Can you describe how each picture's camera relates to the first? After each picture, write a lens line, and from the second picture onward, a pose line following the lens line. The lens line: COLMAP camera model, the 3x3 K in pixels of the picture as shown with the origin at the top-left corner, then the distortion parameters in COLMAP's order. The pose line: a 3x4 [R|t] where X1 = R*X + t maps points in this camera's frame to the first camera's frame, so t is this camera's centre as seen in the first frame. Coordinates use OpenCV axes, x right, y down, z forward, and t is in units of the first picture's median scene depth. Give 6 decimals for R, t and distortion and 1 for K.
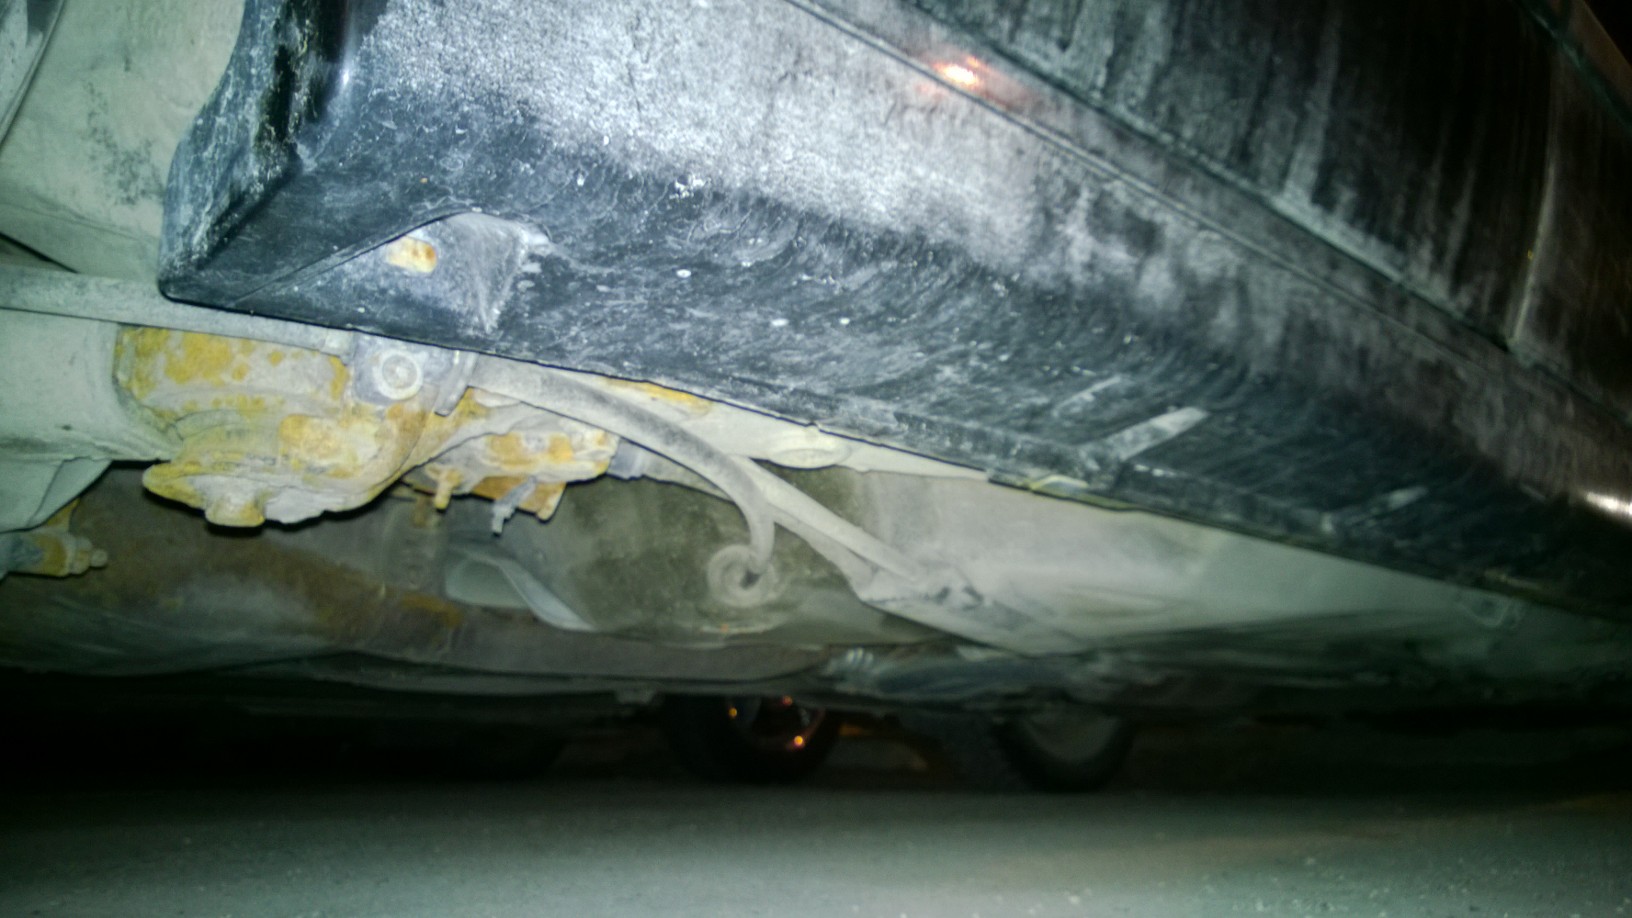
lens RADIAL K [[1261.6, 0, 807.0], [0, 1261.6, 478.1], [0, 0, 1]] dist [0.009730, -0.101759]
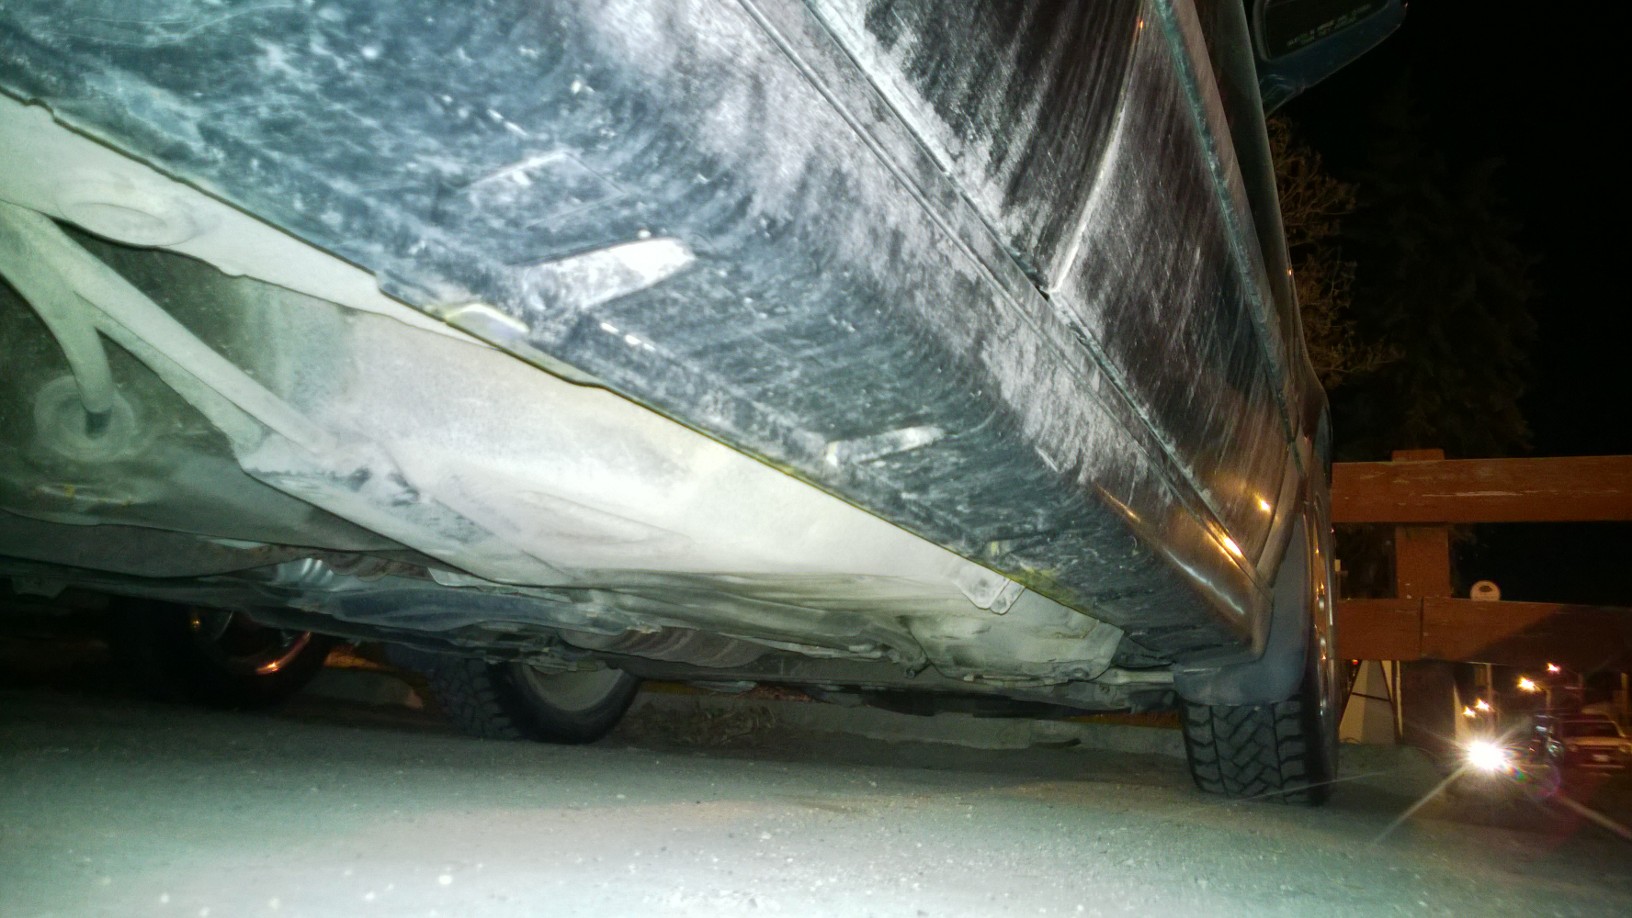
lens RADIAL K [[1261.6, 0, 807.0], [0, 1261.6, 478.1], [0, 0, 1]] dist [0.009730, -0.101759]
pose [[0.929626, 0.138316, 0.341562, 0.128155], [-0.151210, 0.988437, 0.011276, 0.055089], [-0.336053, -0.062130, 0.939792, 0.237125]]
